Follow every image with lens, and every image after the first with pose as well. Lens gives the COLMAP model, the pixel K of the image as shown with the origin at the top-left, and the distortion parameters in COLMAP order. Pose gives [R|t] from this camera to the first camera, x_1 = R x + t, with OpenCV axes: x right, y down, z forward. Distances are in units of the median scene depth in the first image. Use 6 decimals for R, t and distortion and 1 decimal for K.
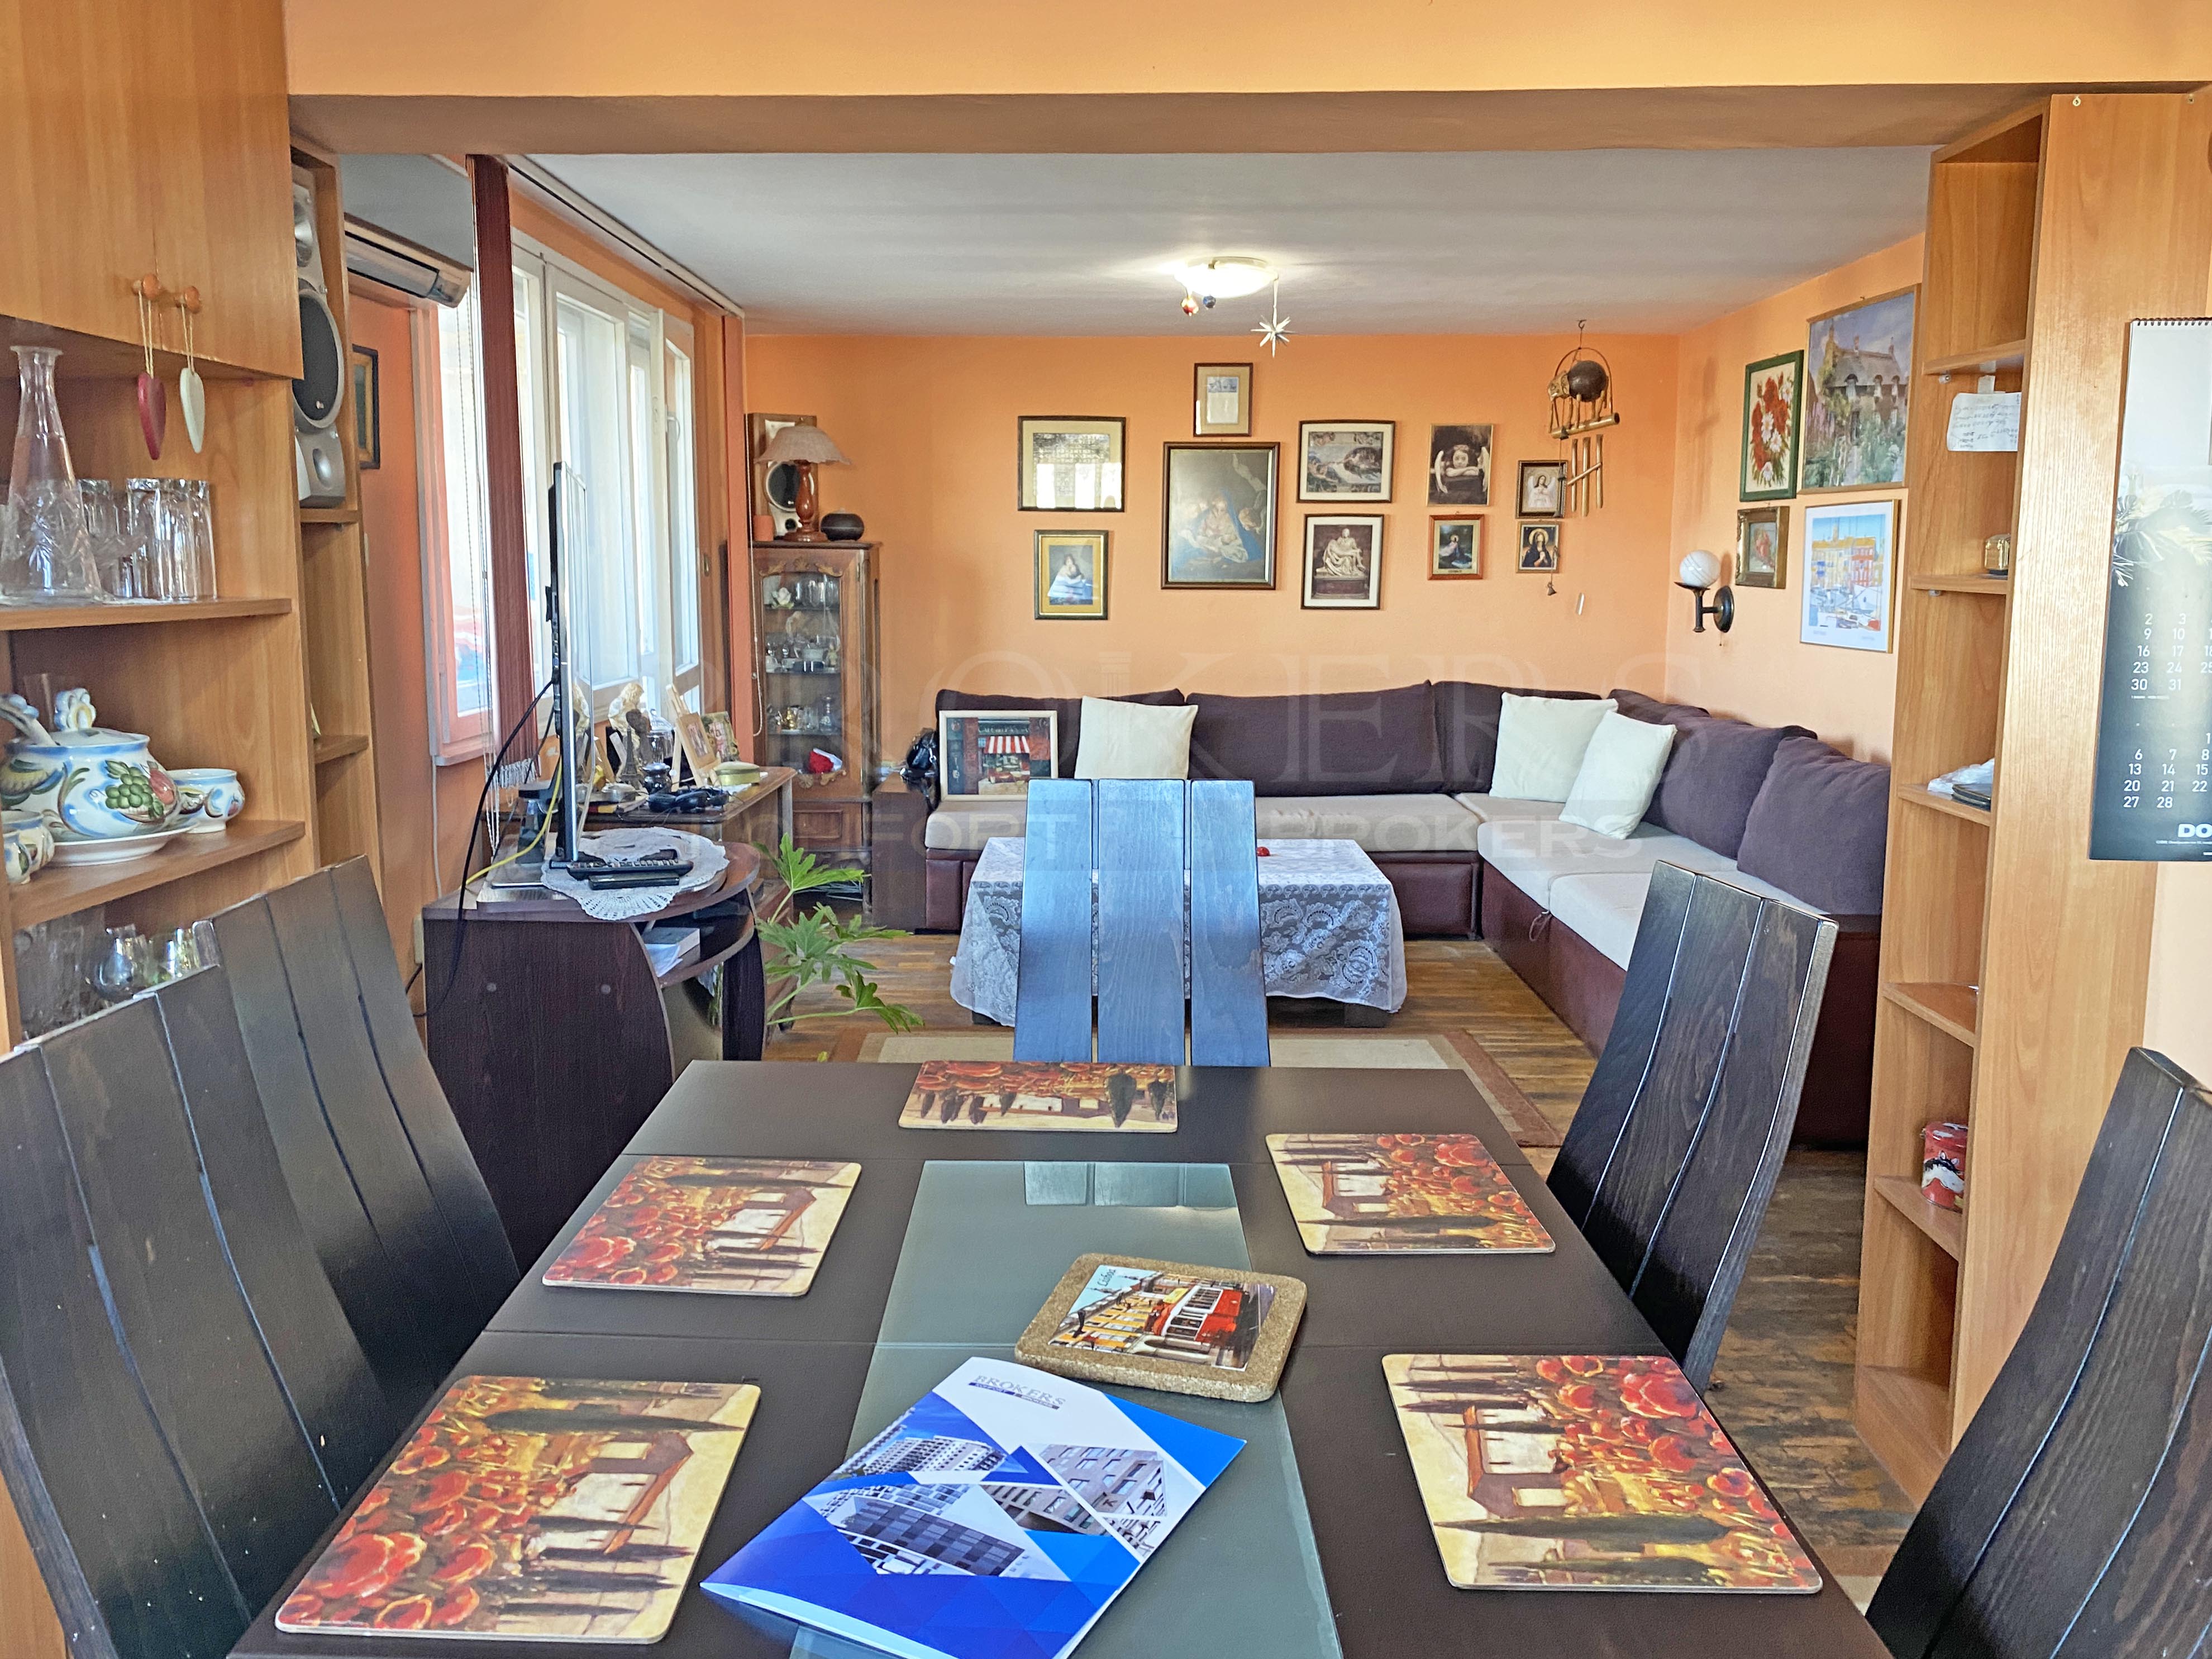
lens RADIAL K [[1689.8, 0, 1087.5], [0, 1689.8, 818.9], [0, 0, 1]] dist [0.138535, -0.190188]
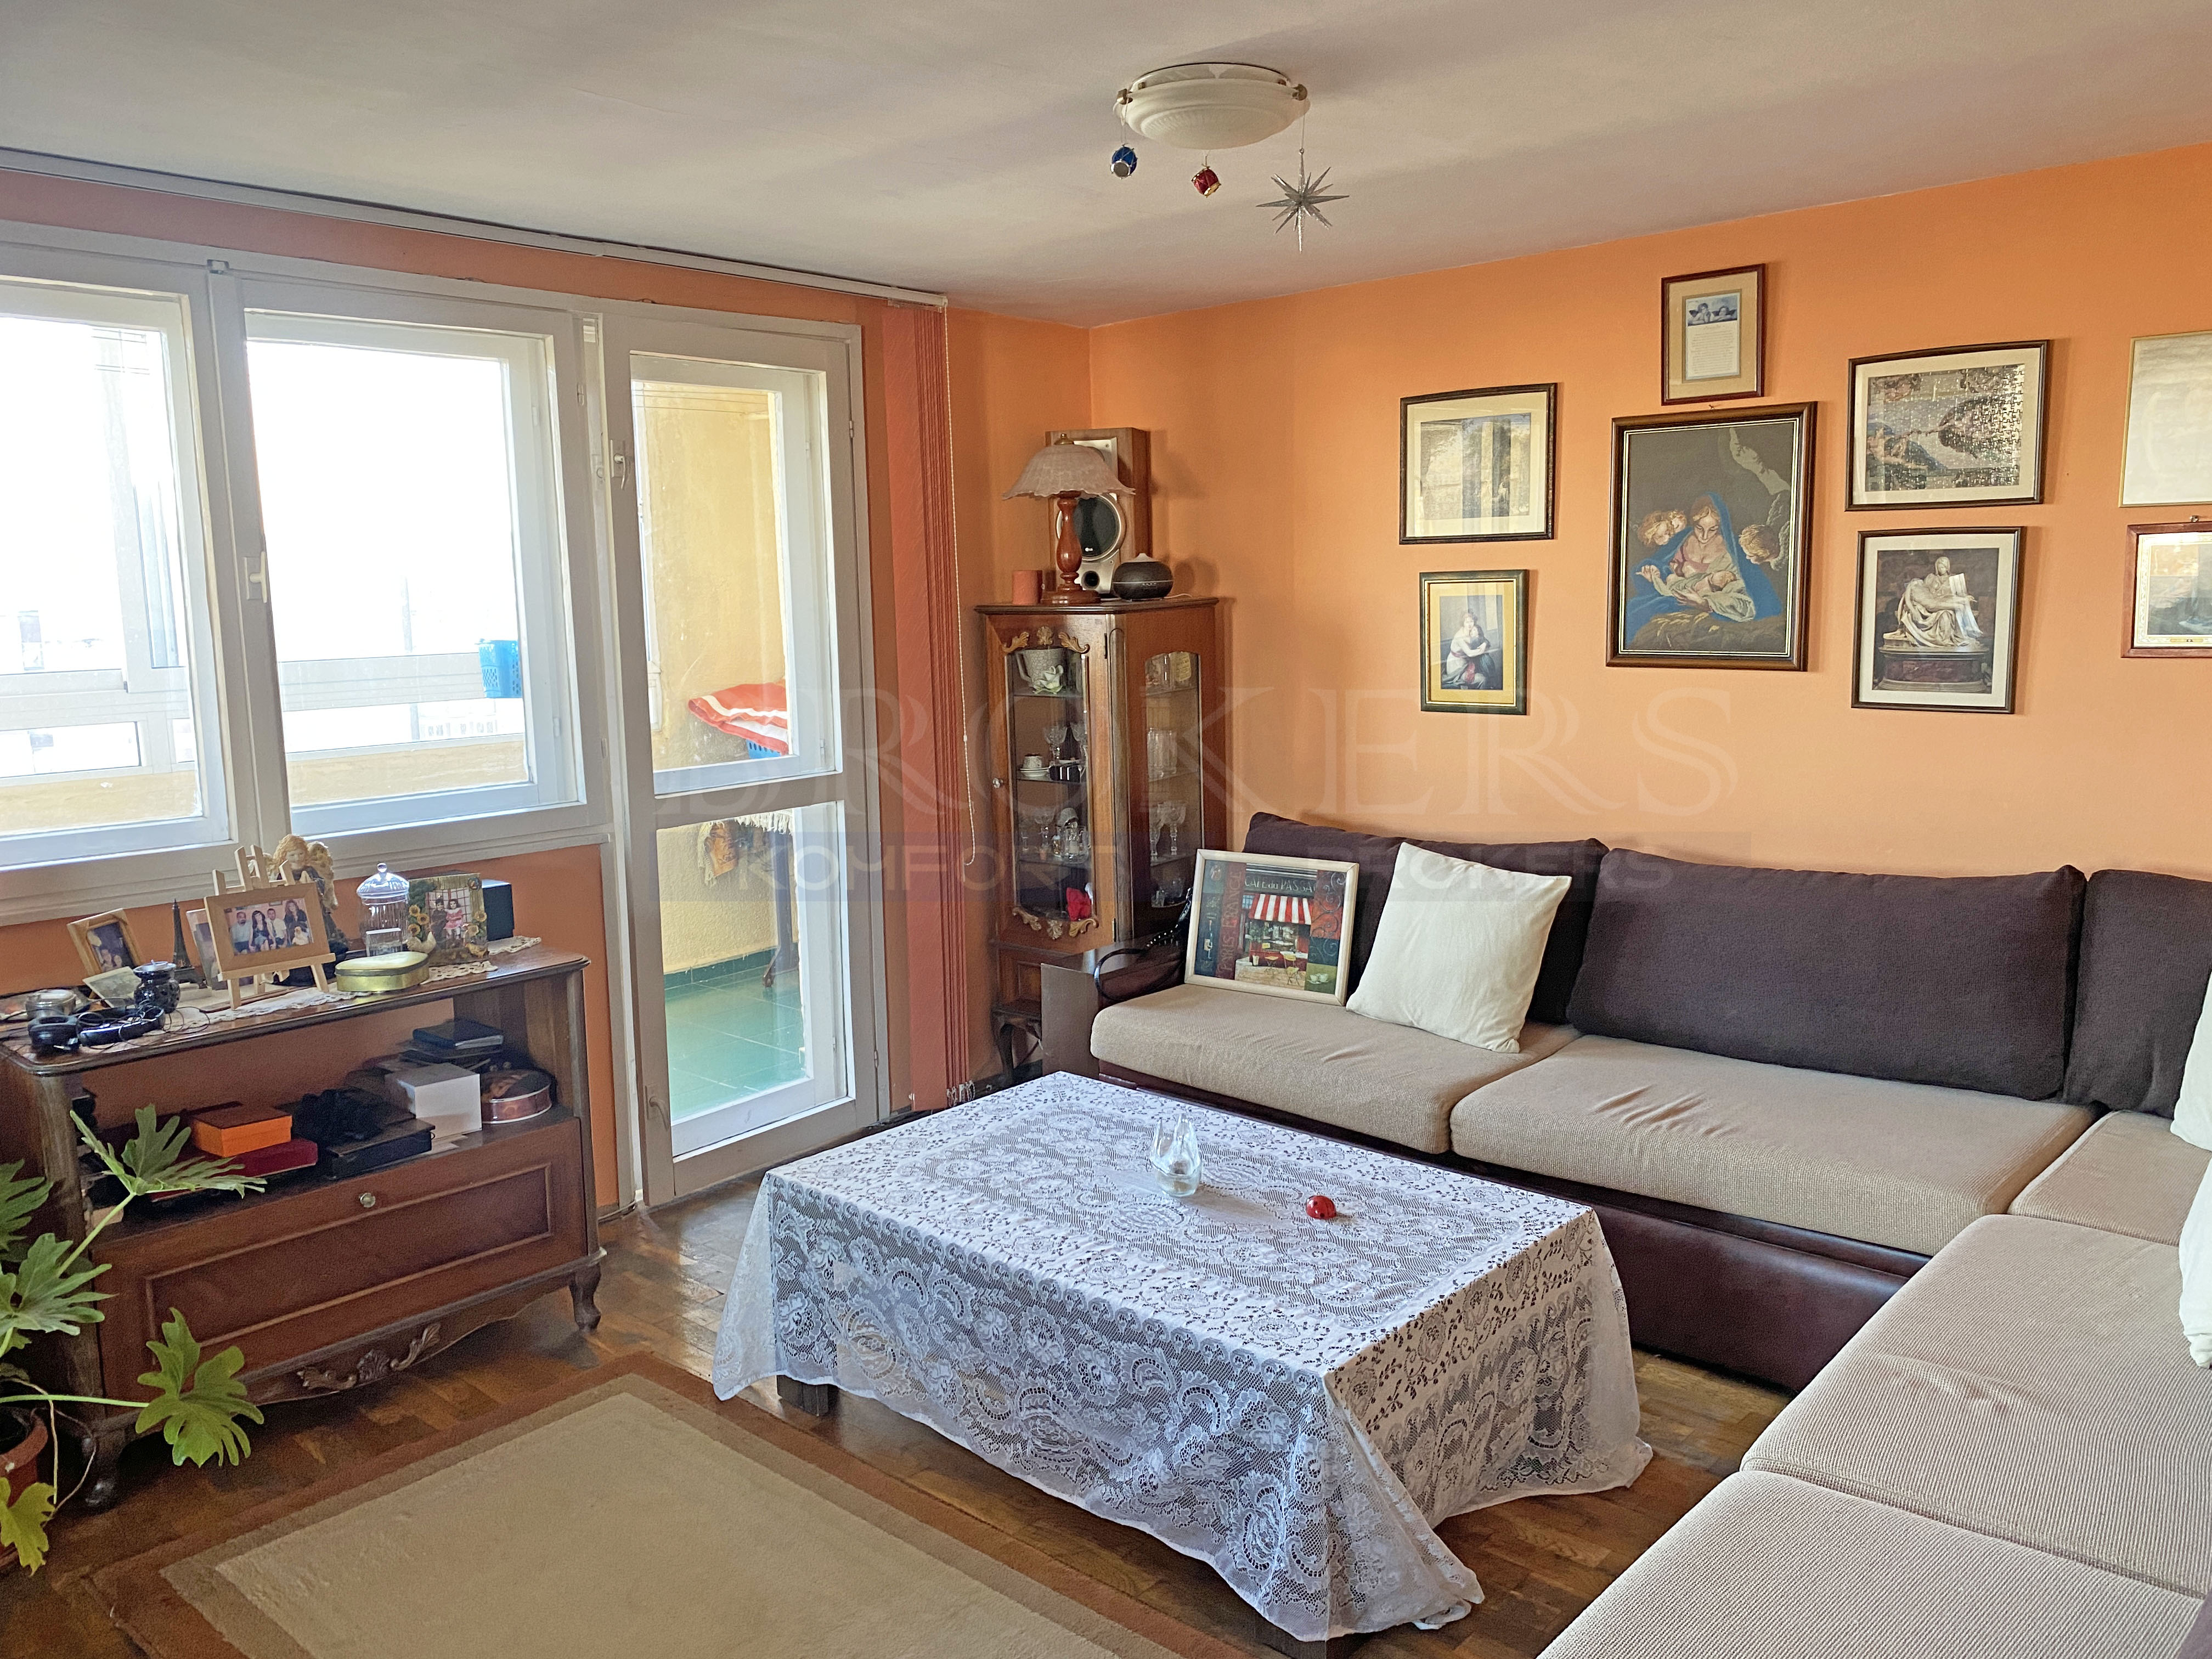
lens RADIAL K [[1689.8, 0, 1087.5], [0, 1689.8, 818.9], [0, 0, 1]] dist [0.138535, -0.190188]
pose [[0.761598, 0.071518, -0.644091, 0.299754], [-0.073954, 0.996990, 0.023257, -0.084280], [0.643816, 0.029921, 0.764595, 0.433278]]
